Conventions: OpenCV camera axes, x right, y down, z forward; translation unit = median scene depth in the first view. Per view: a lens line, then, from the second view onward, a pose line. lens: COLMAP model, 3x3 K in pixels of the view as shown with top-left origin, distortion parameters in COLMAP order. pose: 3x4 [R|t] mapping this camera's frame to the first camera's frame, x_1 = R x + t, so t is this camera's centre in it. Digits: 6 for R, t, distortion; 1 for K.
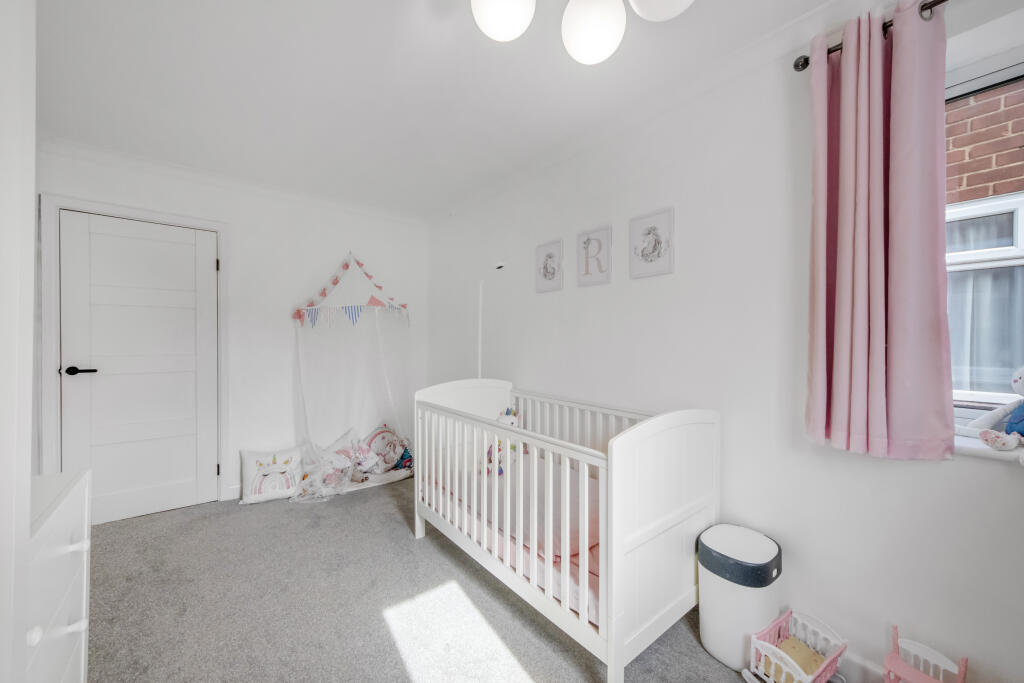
lens RADIAL K [[380.5, 0, 507.6], [0, 380.5, 347.8], [0, 0, 1]] dist [0.001592, -0.007816]
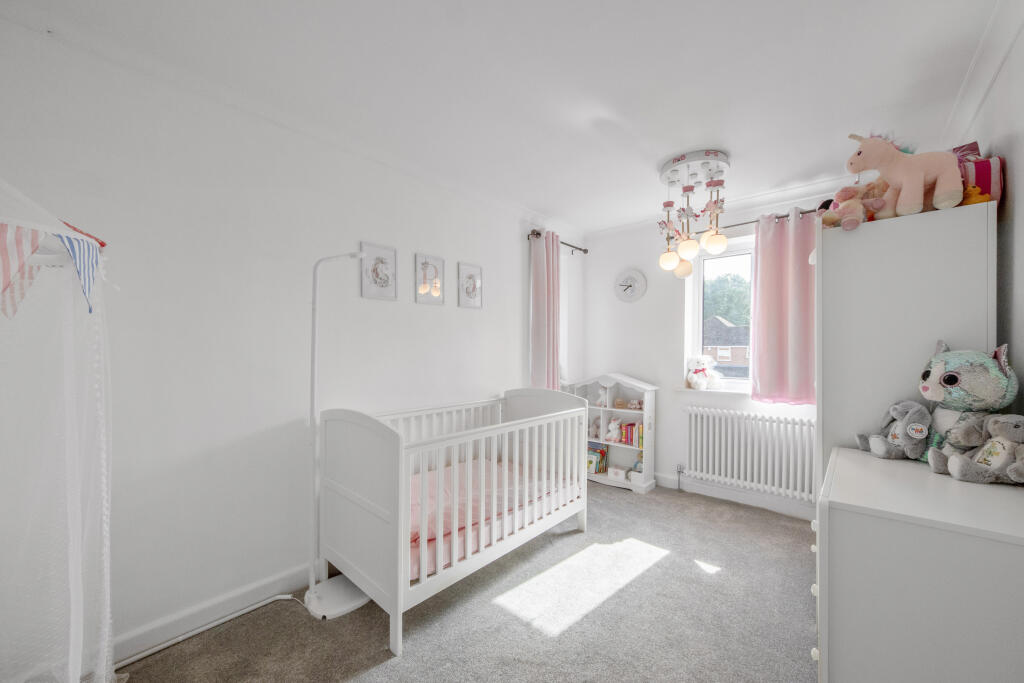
lens RADIAL K [[380.5, 0, 507.6], [0, 380.5, 347.8], [0, 0, 1]] dist [0.001592, -0.007816]
pose [[-0.162785, -0.017682, 0.986503, -0.943667], [0.004878, 0.999813, 0.018725, -0.052255], [-0.986649, 0.007860, -0.162669, 0.946339]]
